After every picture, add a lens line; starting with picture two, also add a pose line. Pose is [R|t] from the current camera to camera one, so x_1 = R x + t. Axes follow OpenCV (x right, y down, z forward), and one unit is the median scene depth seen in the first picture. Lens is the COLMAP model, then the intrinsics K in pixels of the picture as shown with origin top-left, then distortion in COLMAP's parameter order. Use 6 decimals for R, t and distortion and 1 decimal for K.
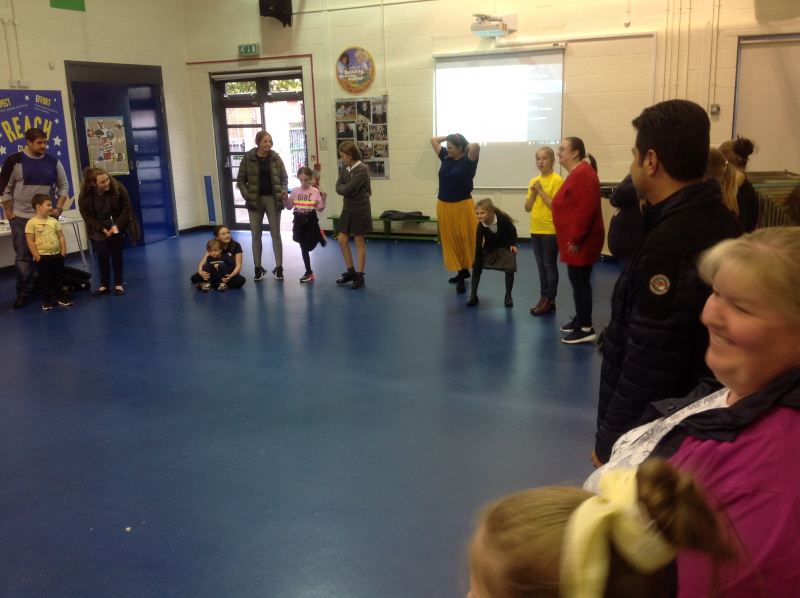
lens RADIAL K [[752.8, 0, 397.4], [0, 752.8, 291.9], [0, 0, 1]] dist [0.144132, -0.309600]
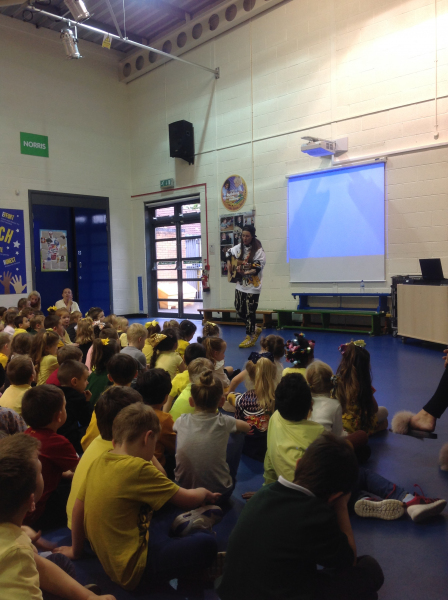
lens RADIAL K [[561.1, 0, 235.4], [0, 561.1, 302.0], [0, 0, 1]] dist [0.121671, -0.262989]
pose [[0.954136, 0.023531, -0.298448, 0.232823], [-0.073348, 0.984897, -0.156837, 0.037945], [0.290250, 0.171534, 0.941452, 0.139866]]
